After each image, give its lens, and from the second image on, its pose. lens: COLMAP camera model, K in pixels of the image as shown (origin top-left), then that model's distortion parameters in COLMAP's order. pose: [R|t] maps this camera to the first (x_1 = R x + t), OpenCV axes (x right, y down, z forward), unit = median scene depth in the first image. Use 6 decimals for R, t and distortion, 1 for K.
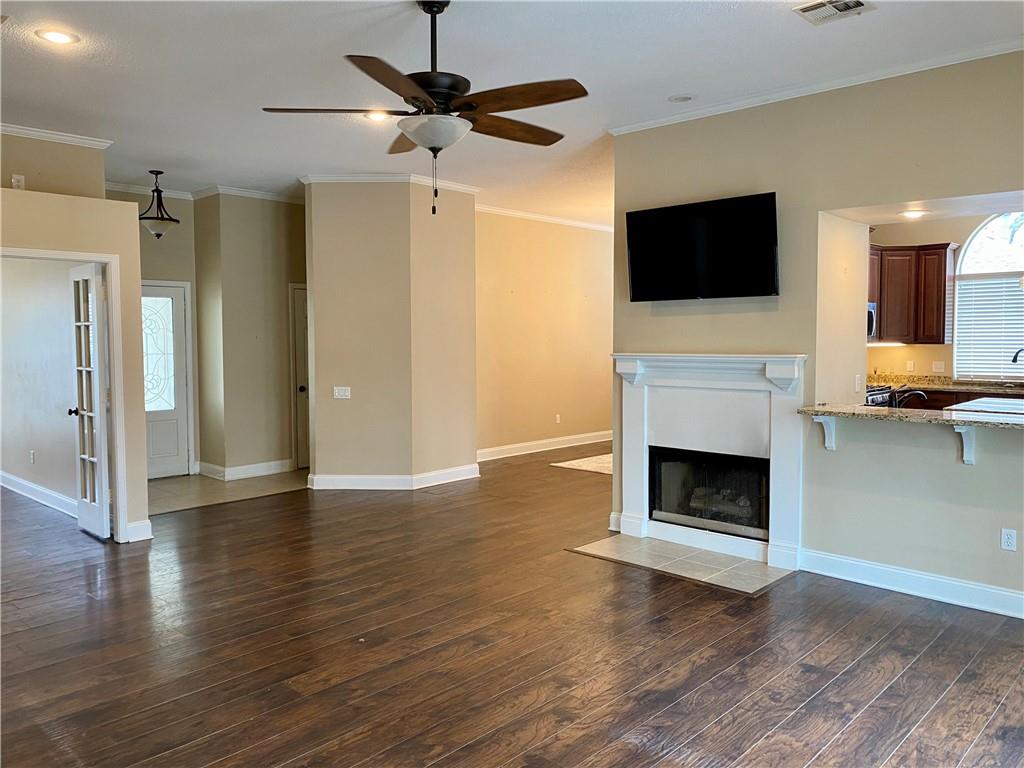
lens RADIAL K [[774.6, 0, 513.2], [0, 774.6, 373.7], [0, 0, 1]] dist [0.077333, -0.099284]
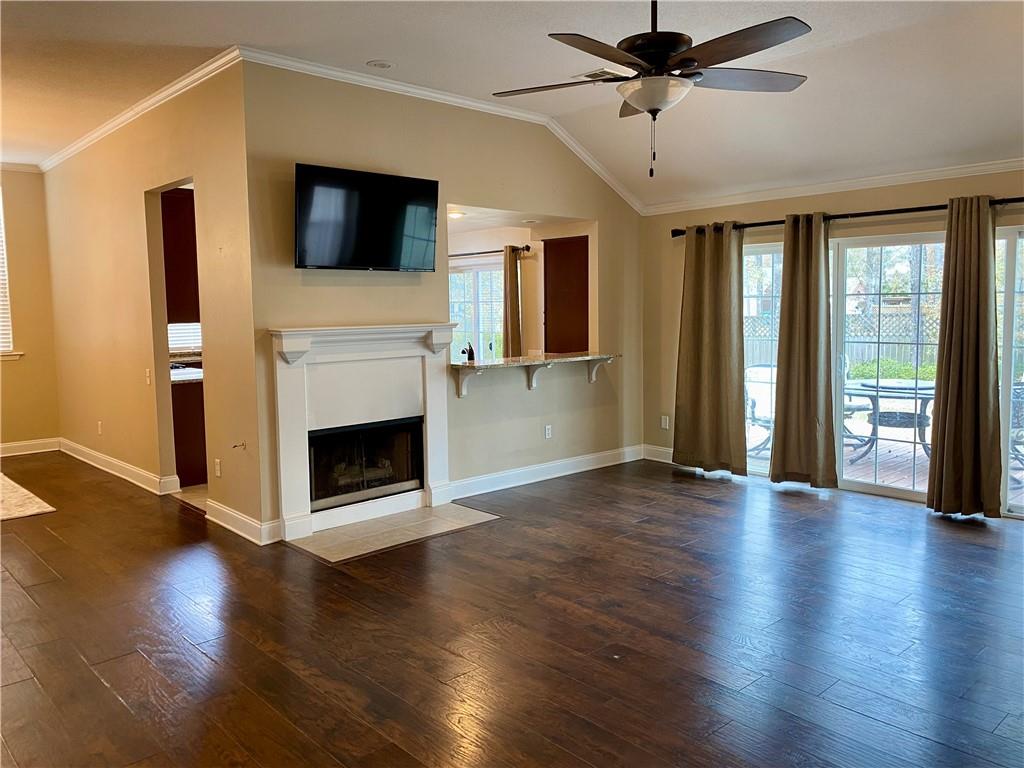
lens RADIAL K [[774.6, 0, 513.2], [0, 774.6, 373.7], [0, 0, 1]] dist [0.077333, -0.099284]
pose [[0.075304, -0.087495, 0.993315, -0.771902], [0.065064, 0.994451, 0.082662, -0.035722], [-0.995036, 0.058405, 0.080579, 0.769100]]
